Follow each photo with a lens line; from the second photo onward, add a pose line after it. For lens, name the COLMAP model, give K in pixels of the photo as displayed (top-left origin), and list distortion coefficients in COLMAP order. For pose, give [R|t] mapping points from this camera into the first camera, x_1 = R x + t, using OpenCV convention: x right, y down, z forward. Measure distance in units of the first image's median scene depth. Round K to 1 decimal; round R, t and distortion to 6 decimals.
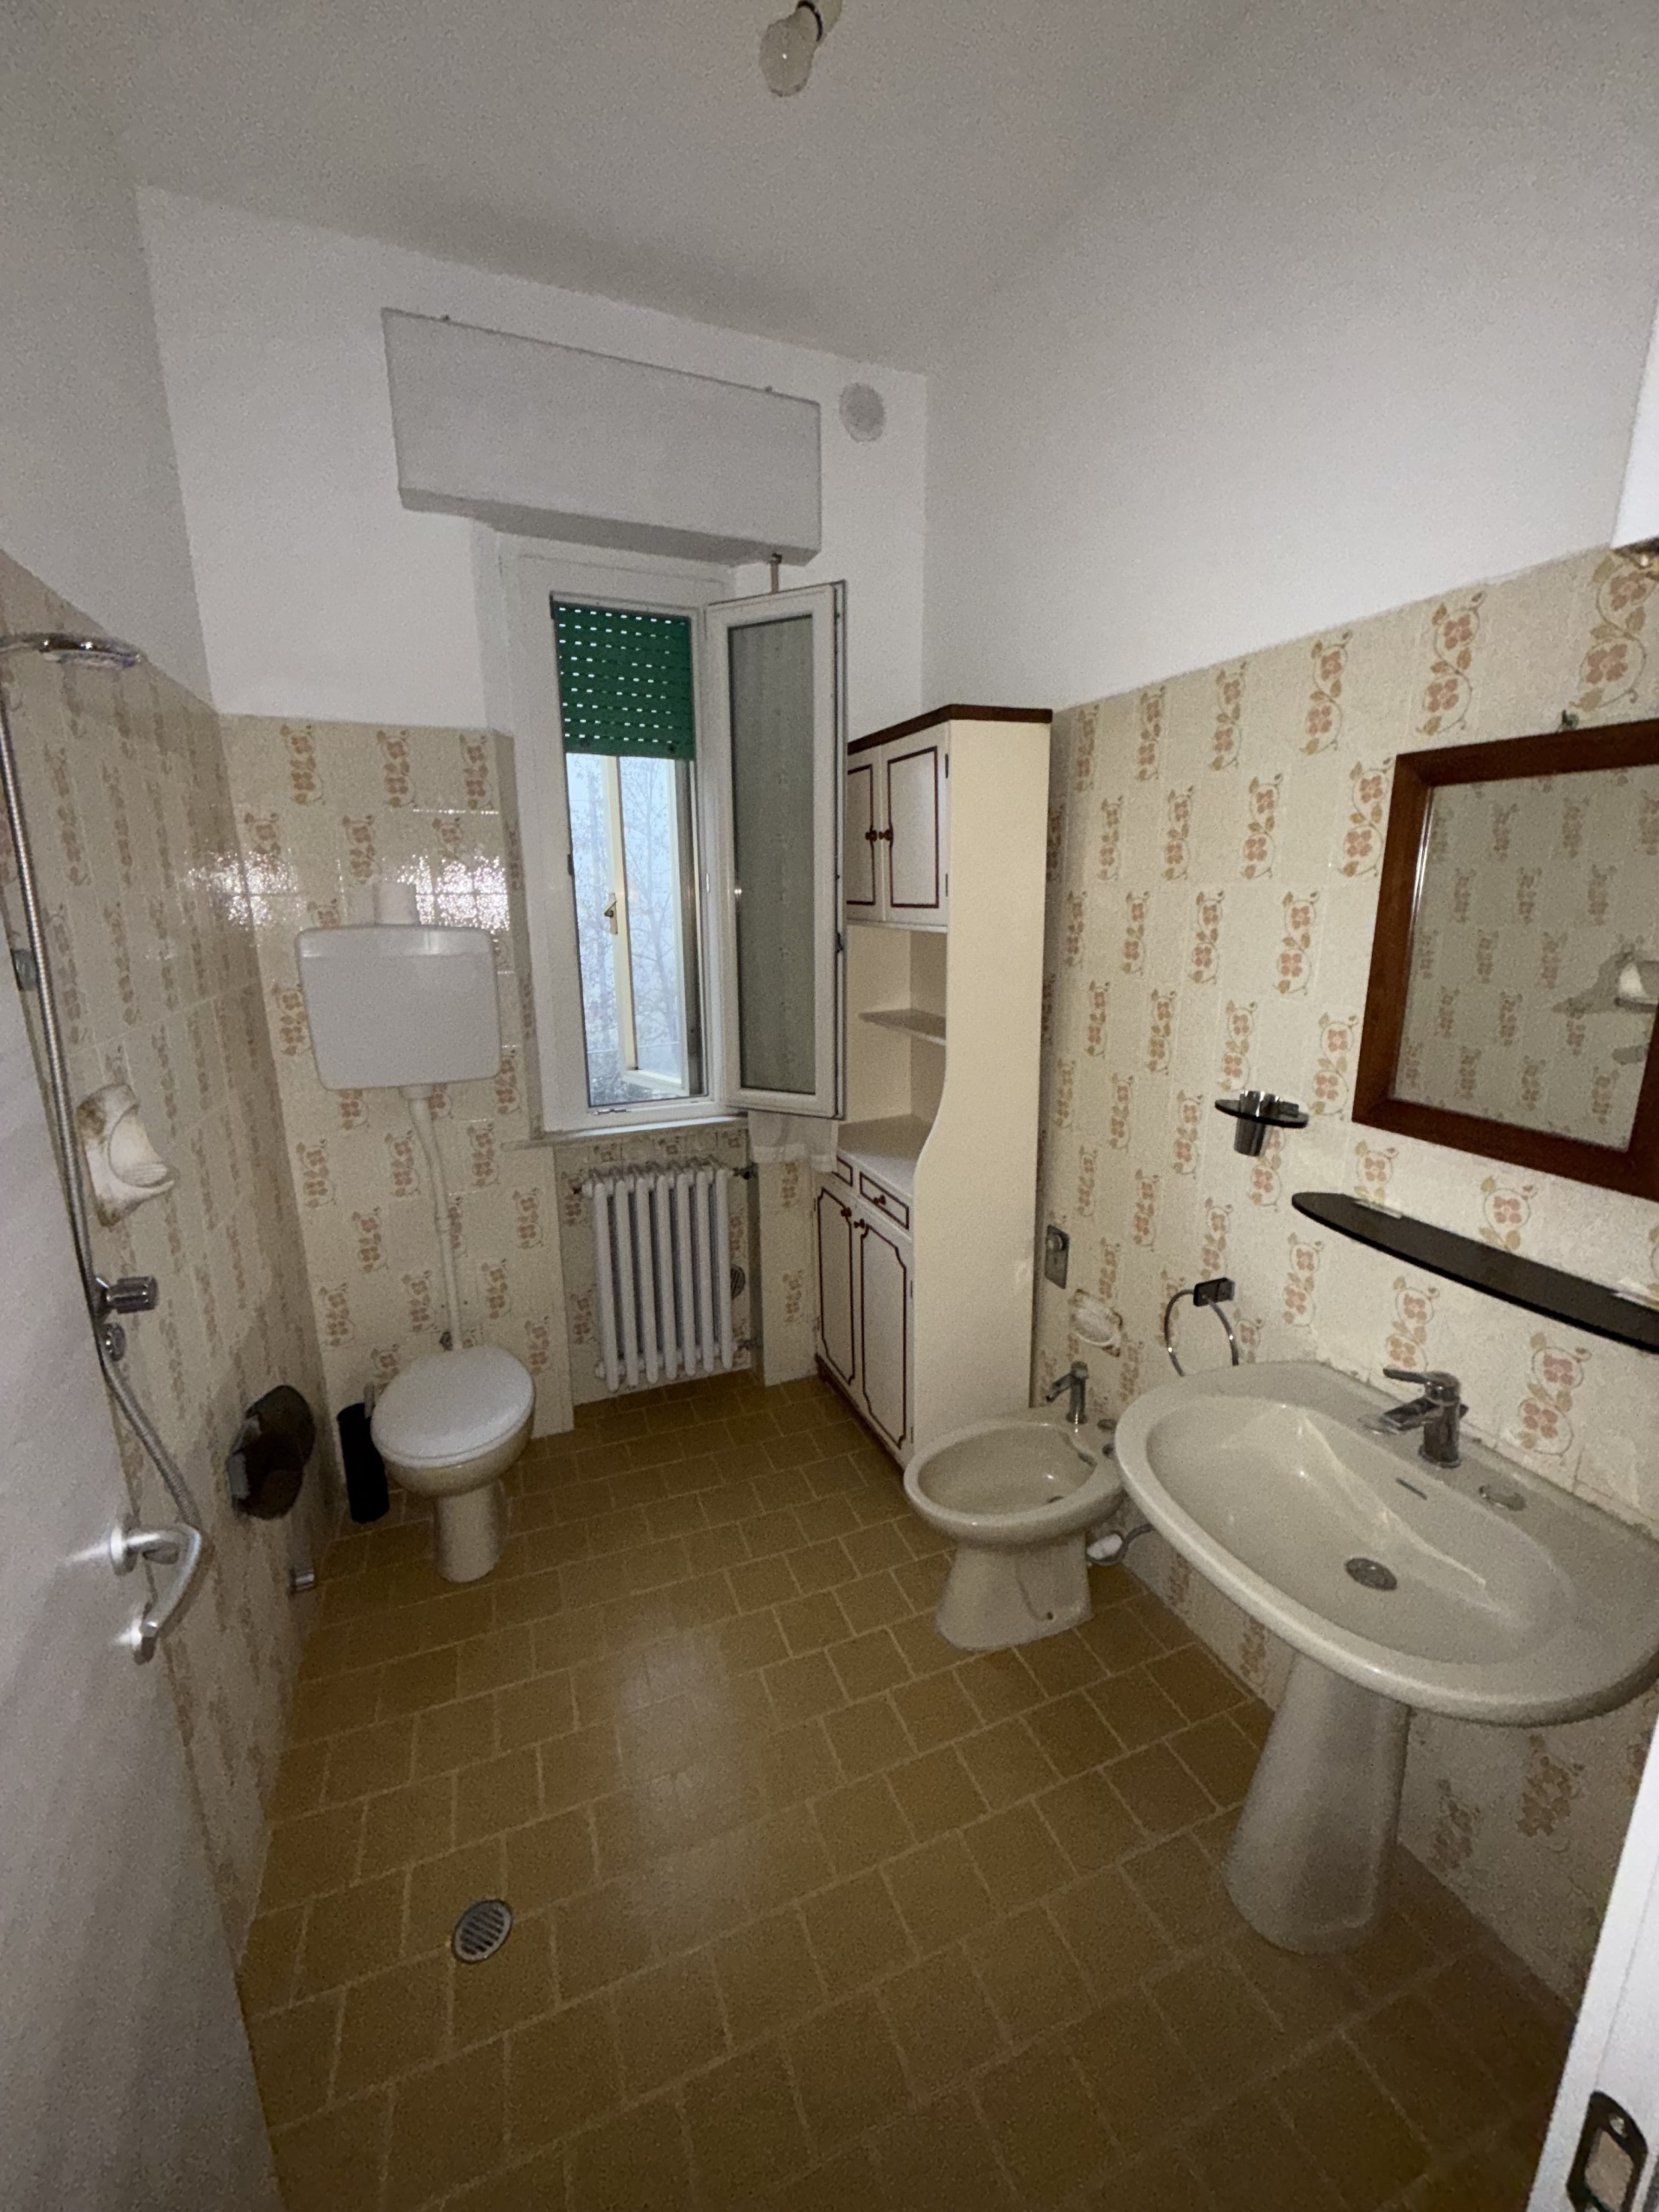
lens RADIAL K [[874.6, 0, 846.4], [0, 874.6, 1091.2], [0, 0, 1]] dist [-0.000542, -0.000351]
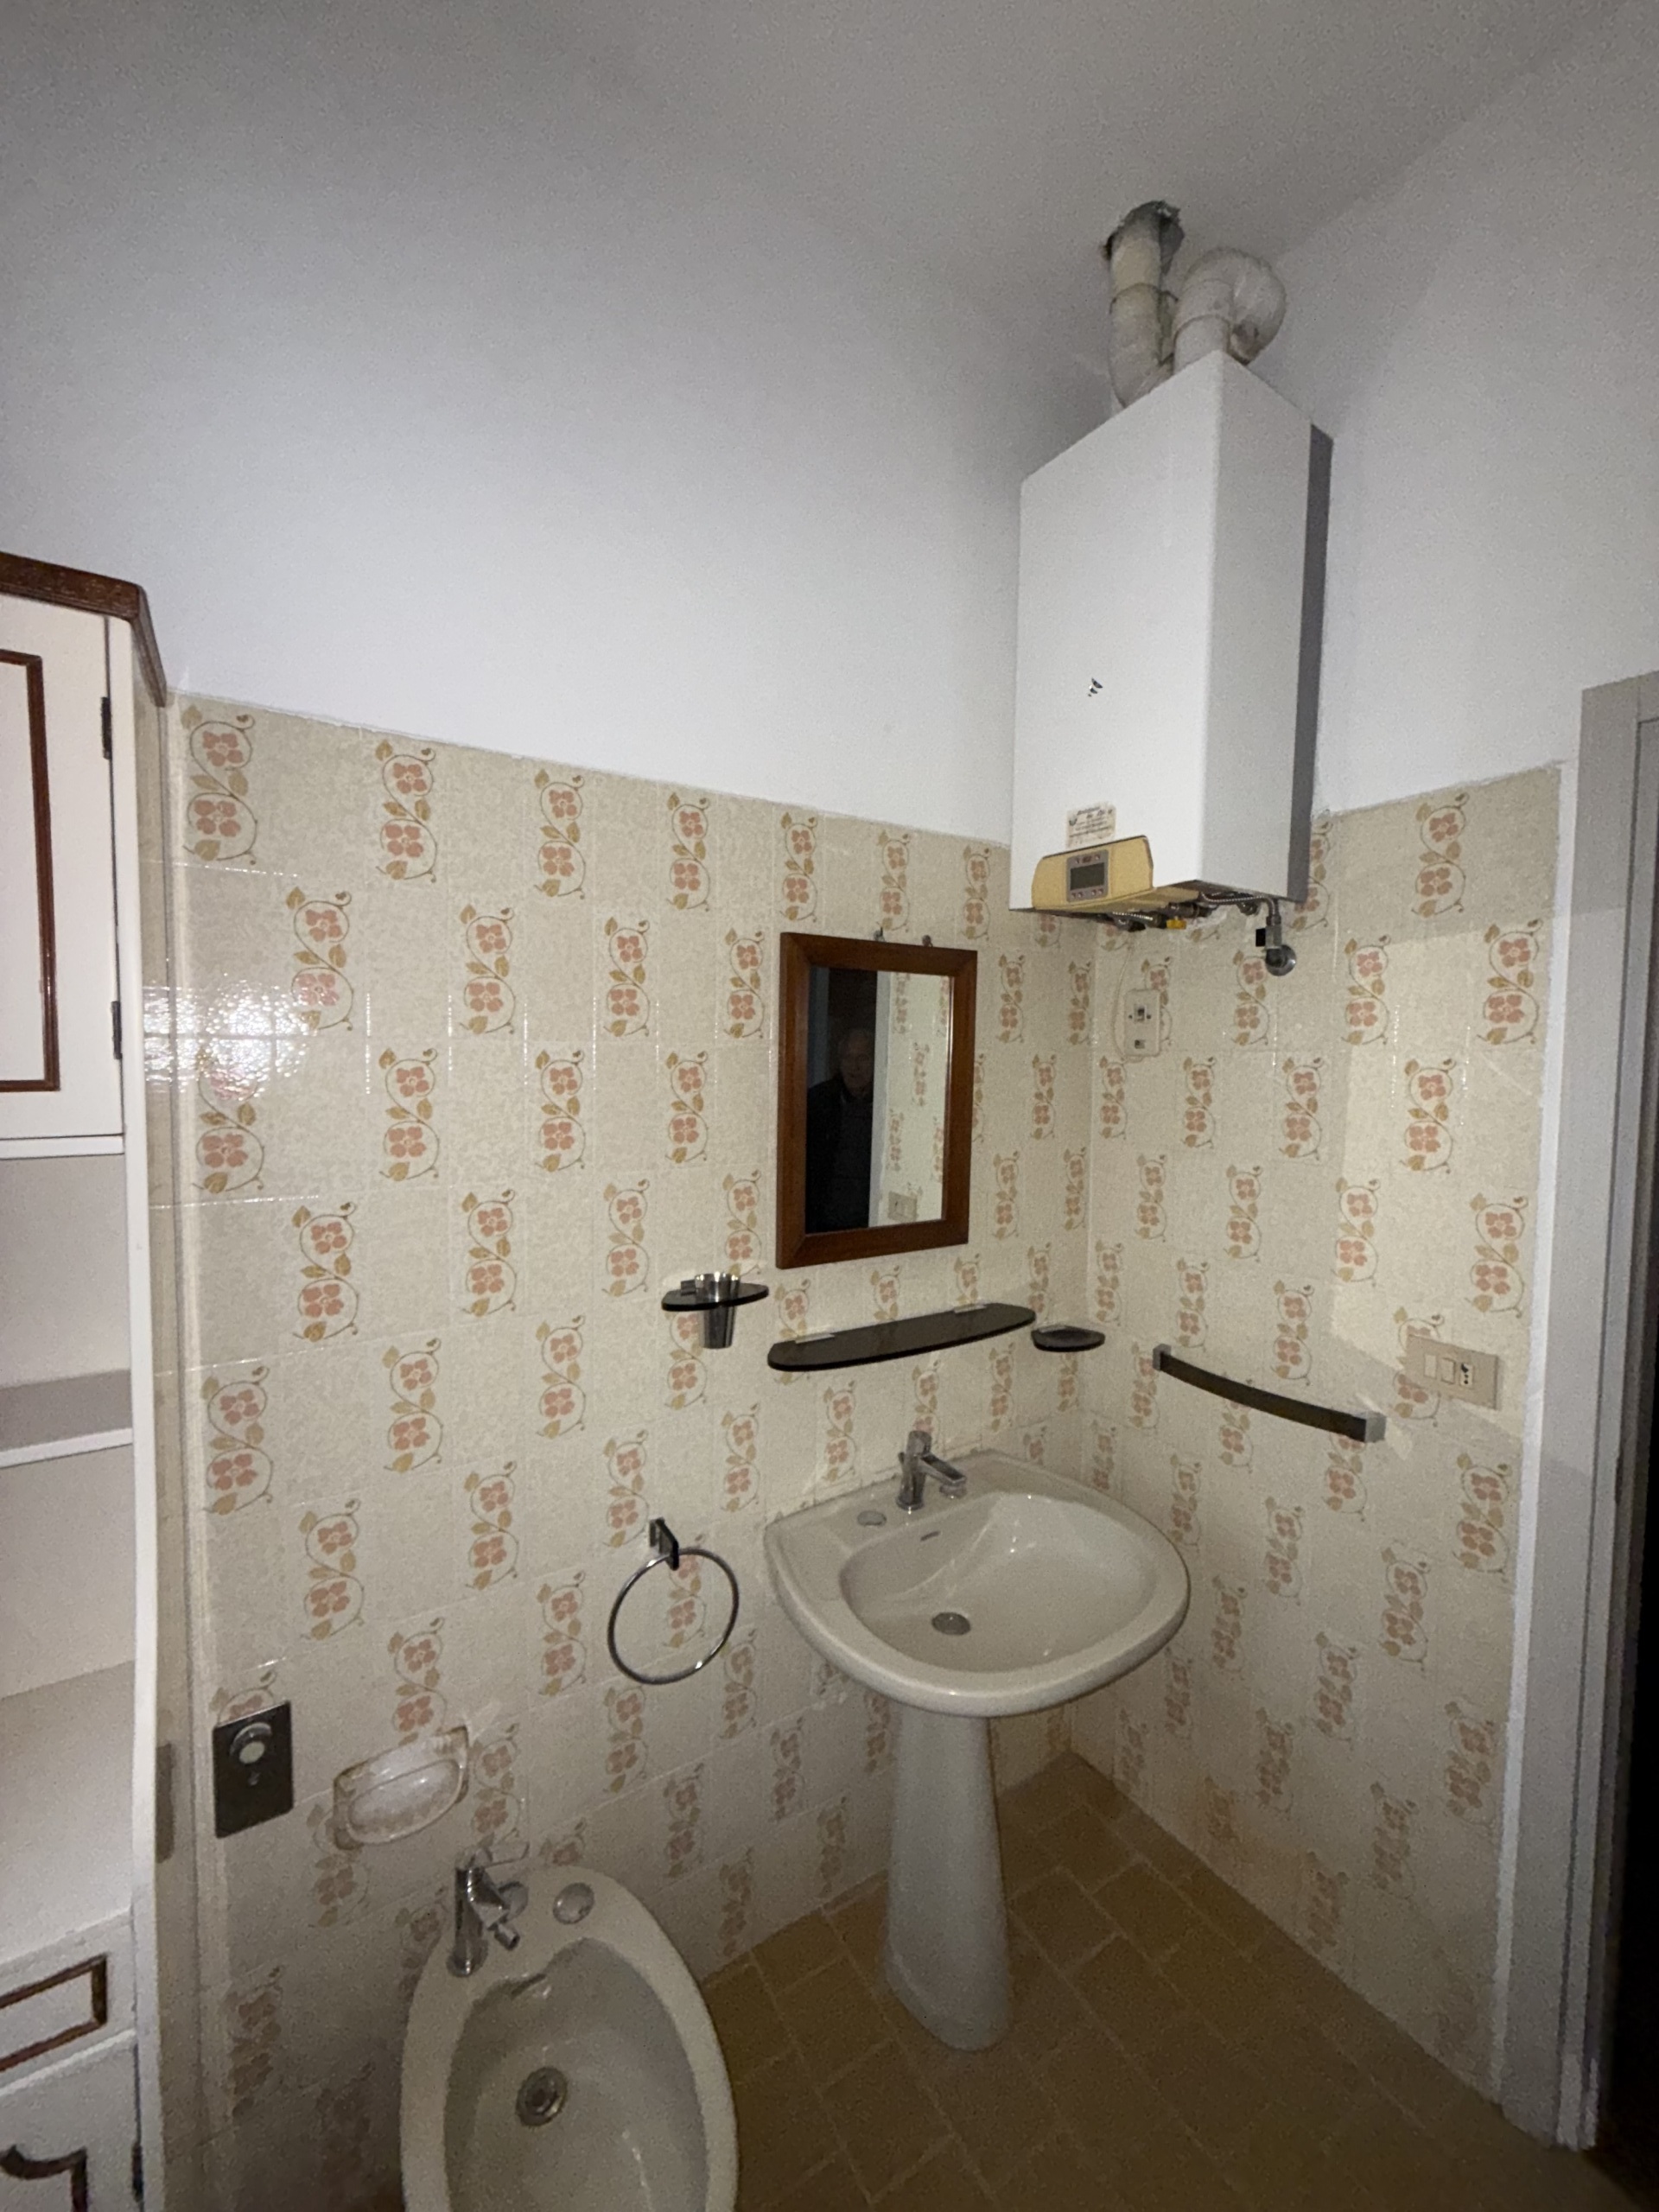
lens RADIAL K [[874.6, 0, 847.6], [0, 874.6, 1100.9], [0, 0, 1]] dist [-0.000542, -0.000351]
pose [[-0.174171, -0.051253, 0.983381, -0.416642], [0.213357, 0.972958, 0.088499, -0.221331], [-0.961324, 0.225225, -0.158526, 0.986072]]
